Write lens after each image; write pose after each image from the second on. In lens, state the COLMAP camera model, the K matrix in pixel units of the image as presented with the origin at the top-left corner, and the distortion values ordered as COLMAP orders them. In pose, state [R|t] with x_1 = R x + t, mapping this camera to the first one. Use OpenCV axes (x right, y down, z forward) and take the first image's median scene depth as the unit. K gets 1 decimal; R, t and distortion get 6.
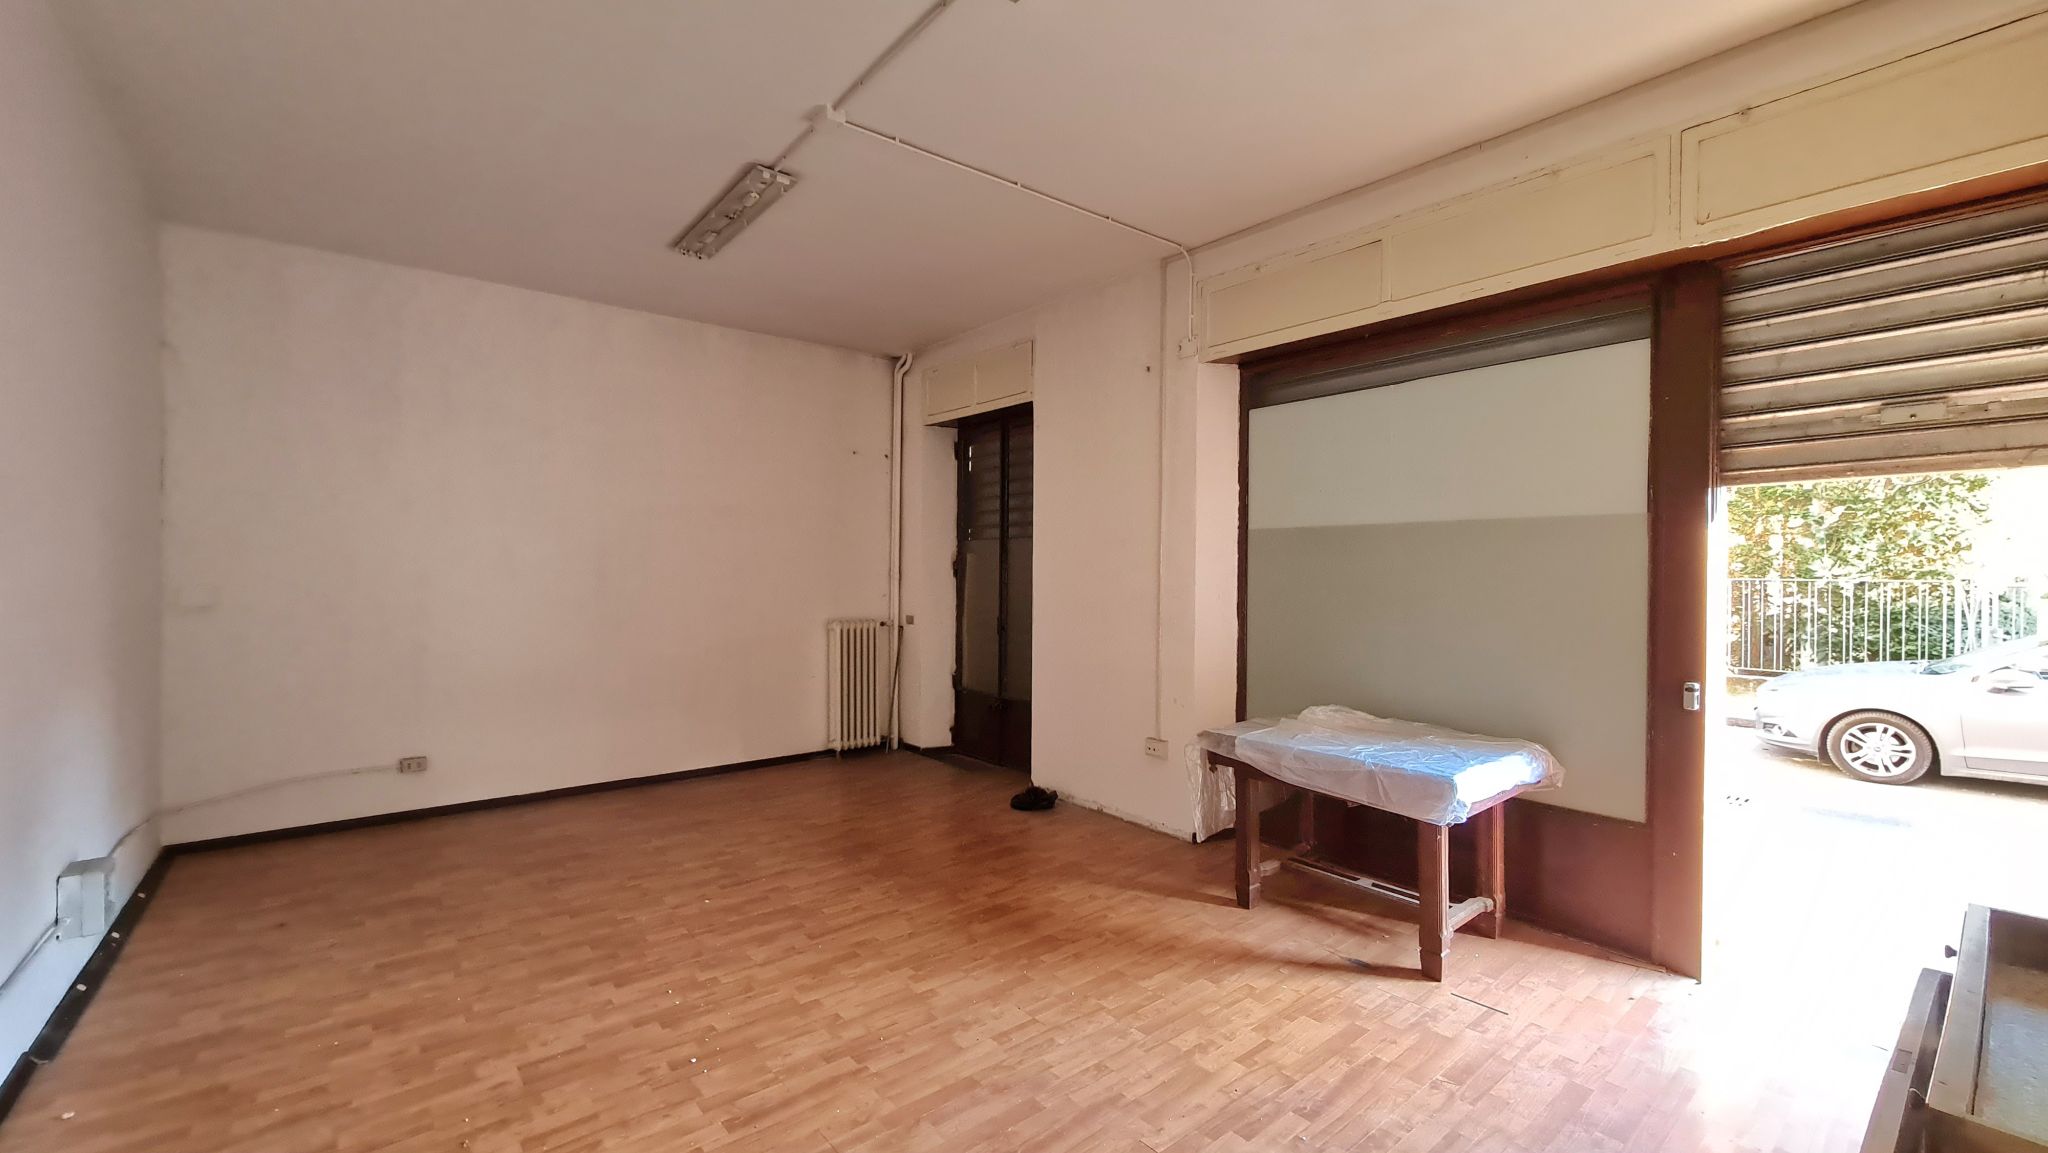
lens RADIAL K [[824.3, 0, 1016.4], [0, 824.3, 578.7], [0, 0, 1]] dist [-0.002872, -0.000049]
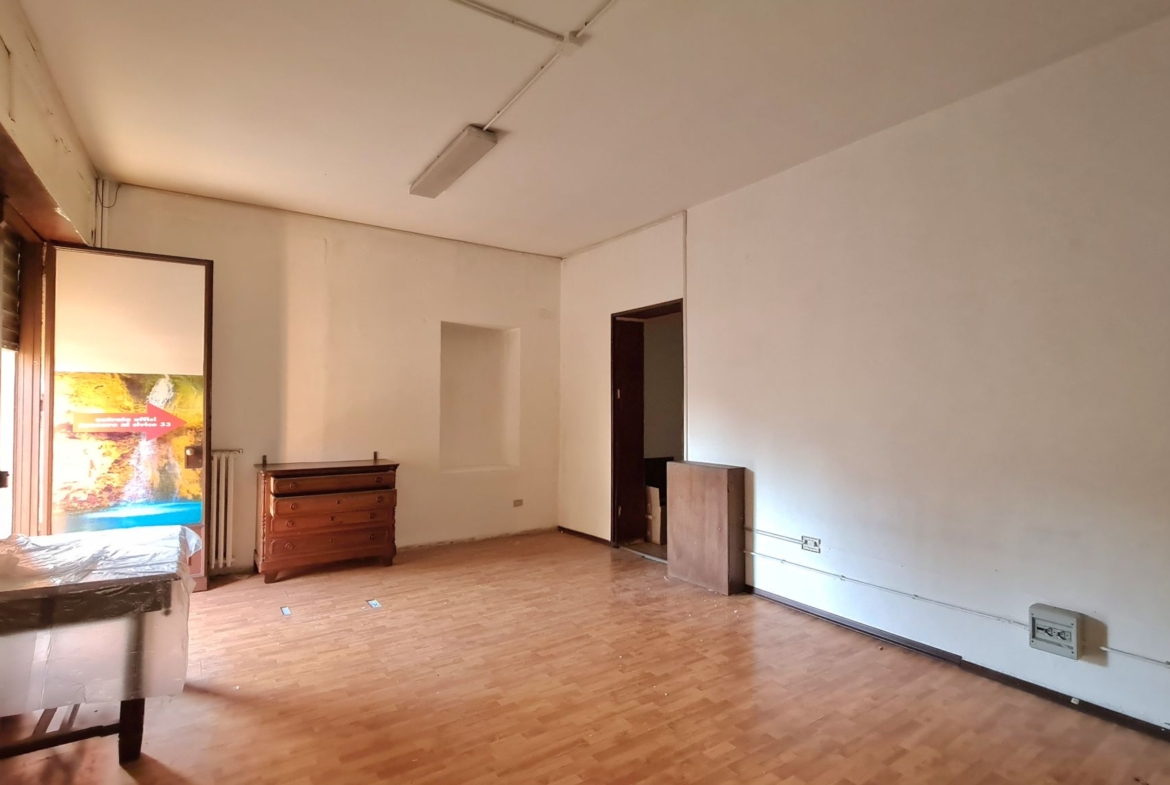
lens RADIAL K [[580.1, 0, 572.1], [0, 580.1, 393.7], [0, 0, 1]] dist [-0.000392, -0.000200]
pose [[-0.993958, -0.008107, 0.109462, -0.323780], [-0.008847, 0.999941, -0.006280, -0.018181], [-0.109405, -0.007211, -0.993971, 1.815466]]
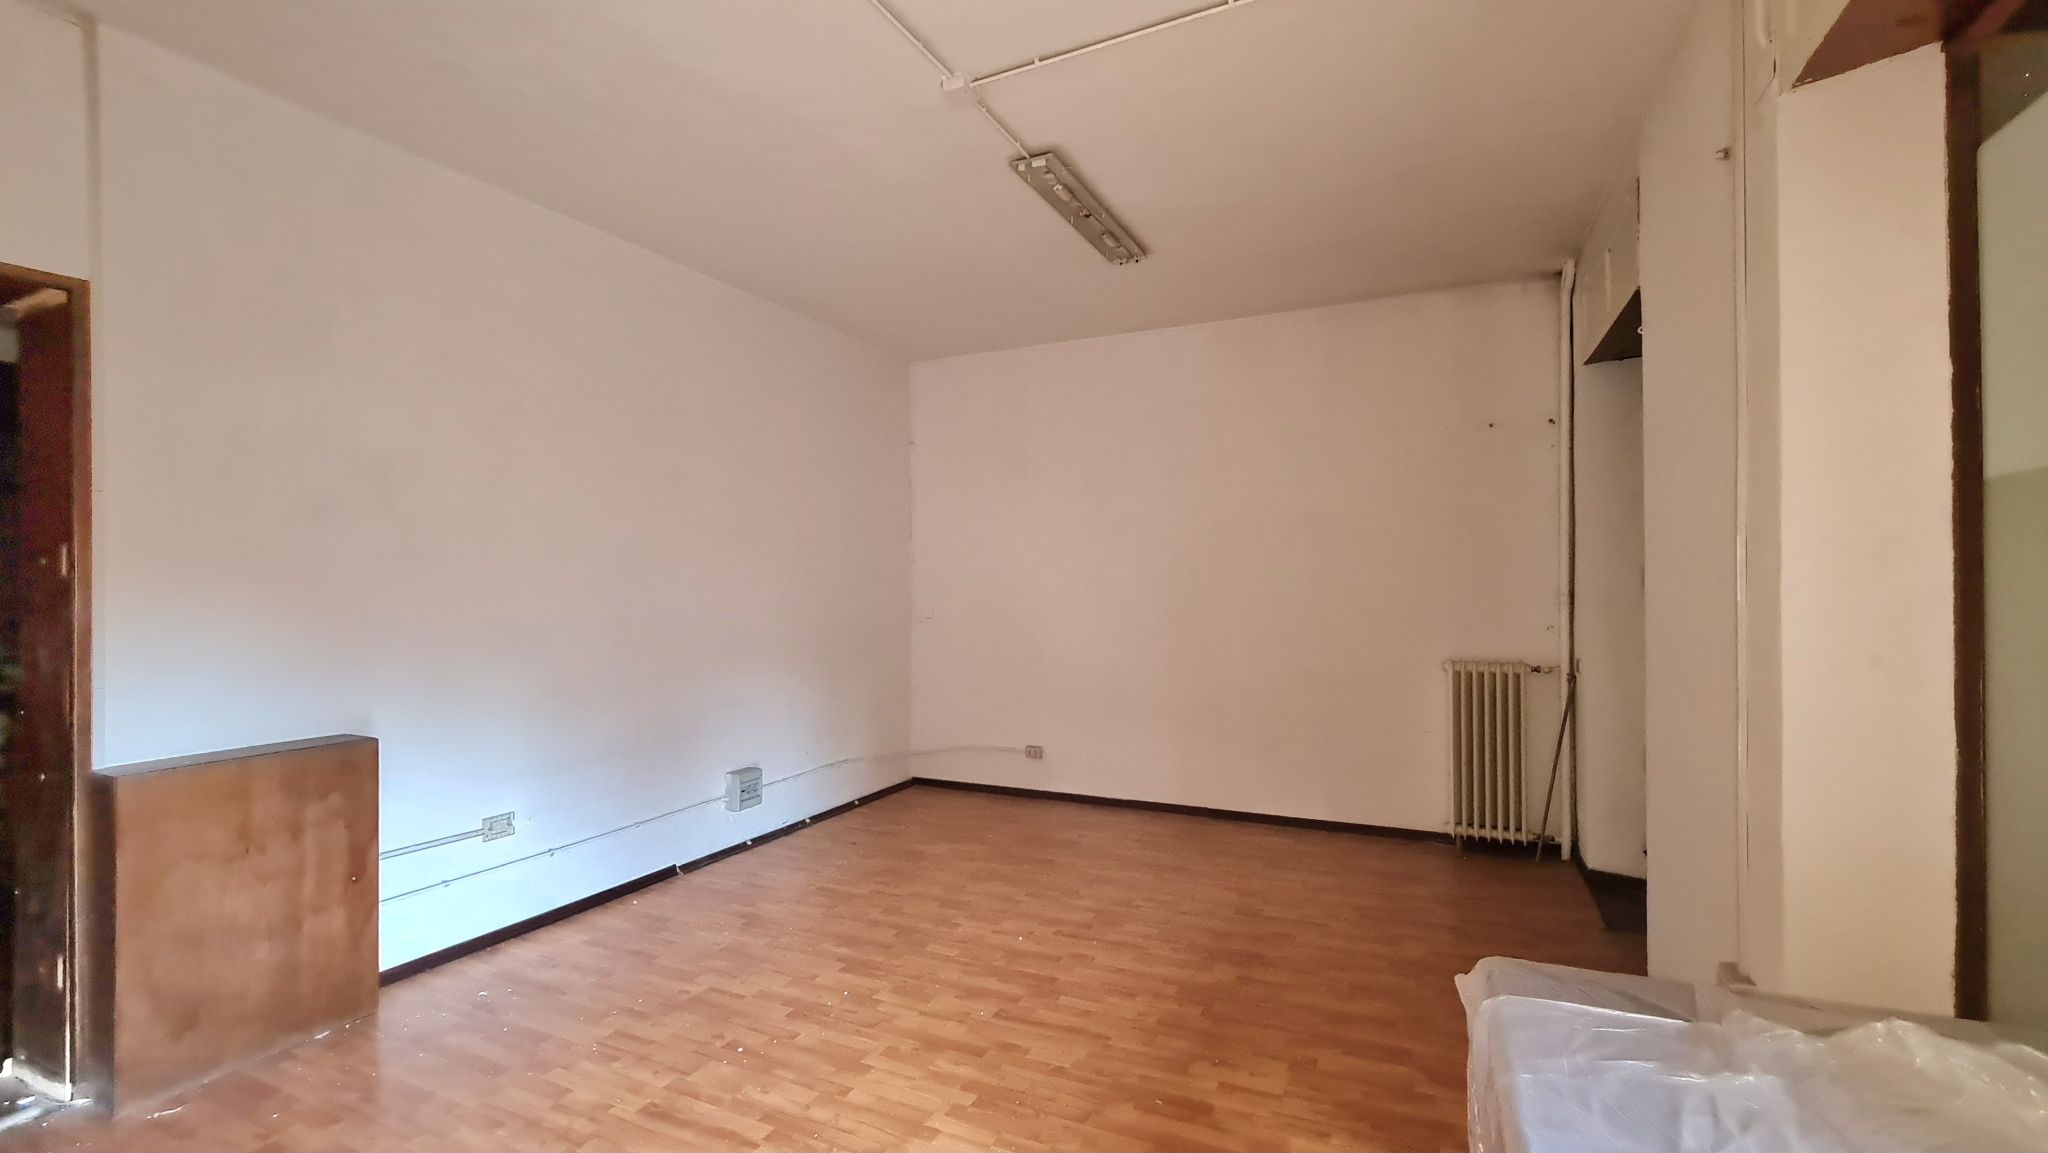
lens RADIAL K [[863.1, 0, 1024.0], [0, 863.1, 576.5], [0, 0, 1]] dist [-0.000980, -0.000092]
pose [[0.431279, -0.016712, -0.902064, 0.614813], [-0.002906, 0.999798, -0.019912, -0.011915], [0.902214, 0.011209, 0.431143, 0.643318]]
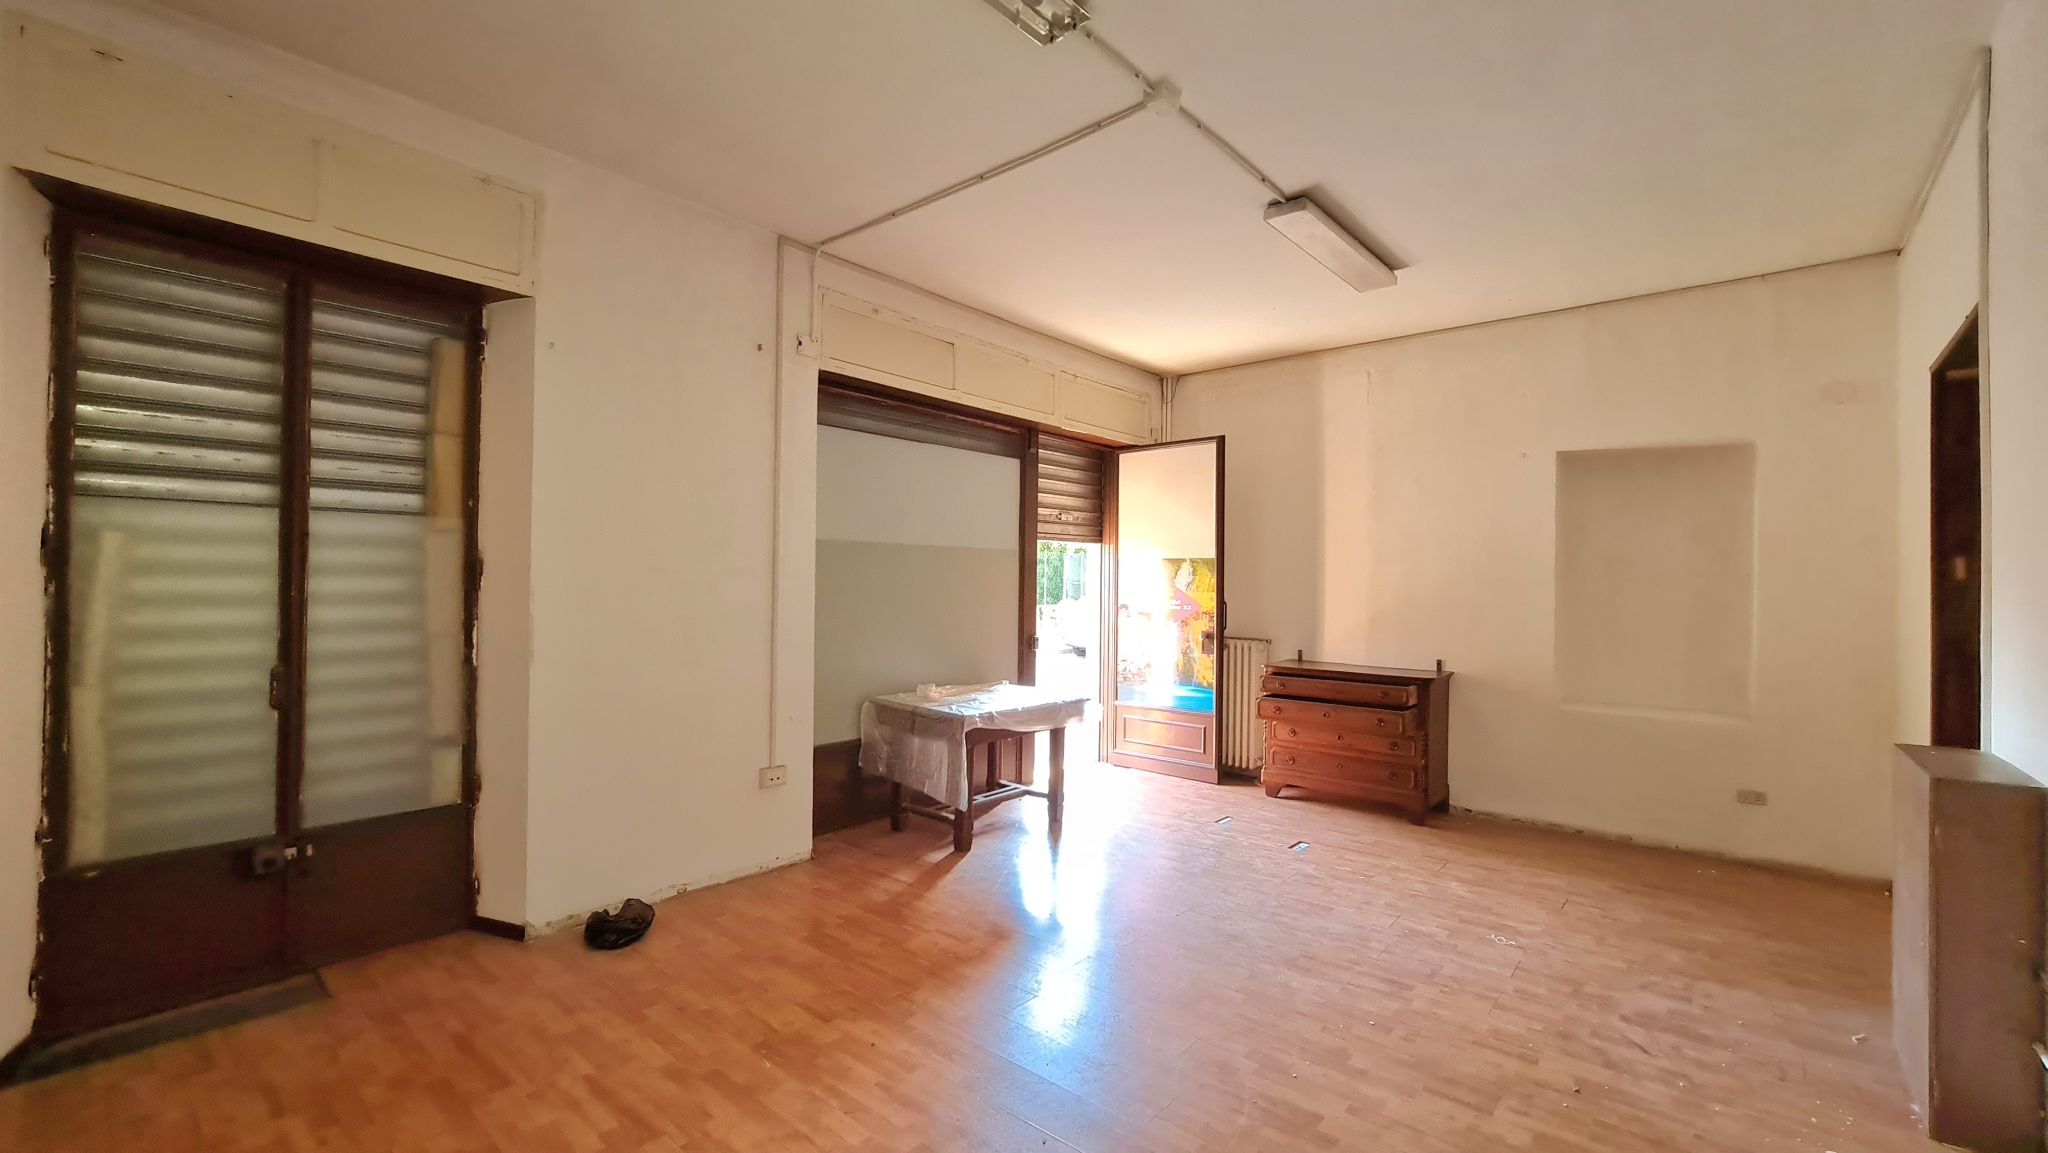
lens RADIAL K [[824.3, 0, 1016.4], [0, 824.3, 578.7], [0, 0, 1]] dist [-0.002872, -0.000049]
pose [[-0.160197, -0.001509, 0.987084, -1.088201], [-0.002407, 0.999996, 0.001138, -0.015983], [-0.987082, -0.002193, -0.160200, 1.269994]]
